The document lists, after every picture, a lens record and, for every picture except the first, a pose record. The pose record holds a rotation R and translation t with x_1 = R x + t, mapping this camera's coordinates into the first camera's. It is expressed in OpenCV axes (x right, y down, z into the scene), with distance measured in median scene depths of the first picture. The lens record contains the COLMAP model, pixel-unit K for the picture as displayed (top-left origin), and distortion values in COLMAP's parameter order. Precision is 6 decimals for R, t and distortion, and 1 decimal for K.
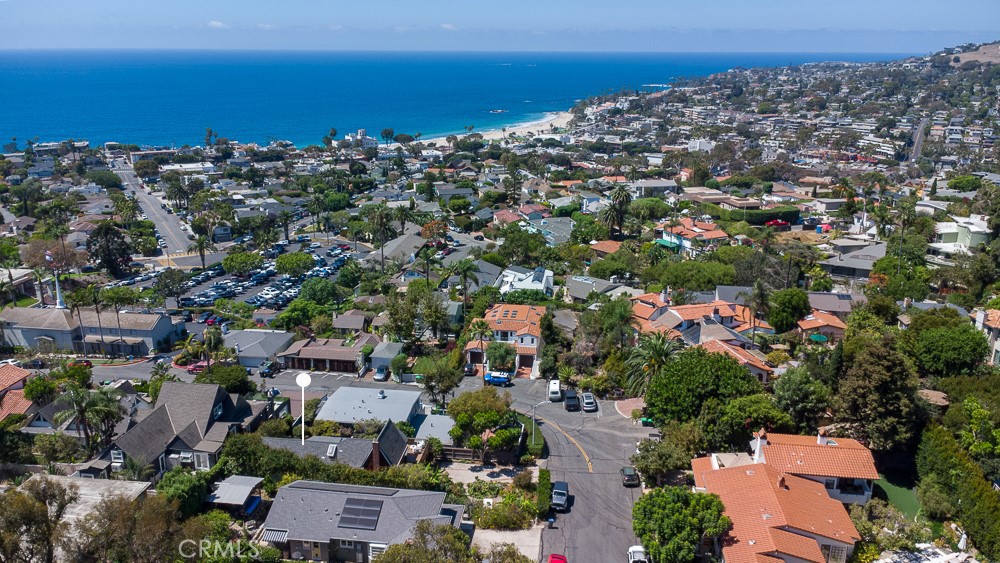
lens RADIAL K [[767.9, 0, 500.0], [0, 767.9, 281.5], [0, 0, 1]] dist [0.014805, 0.006968]
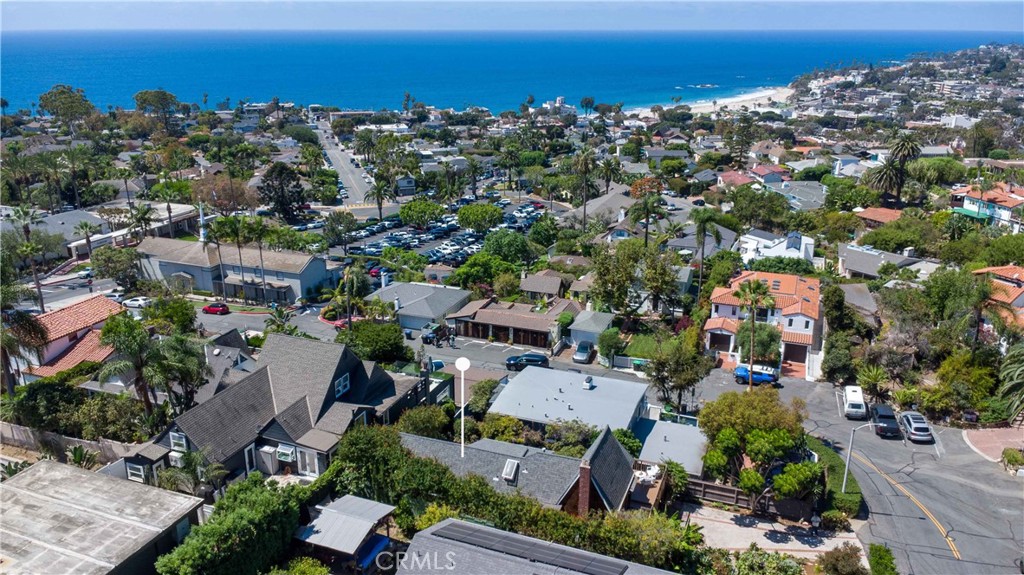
lens RADIAL K [[786.4, 0, 512.0], [0, 786.4, 287.5], [0, 0, 1]] dist [0.014805, 0.006968]
pose [[0.973060, 0.069162, -0.219932, -0.041237], [-0.063540, 0.997449, 0.032543, 0.026217], [0.221621, -0.017692, 0.974972, 0.180650]]
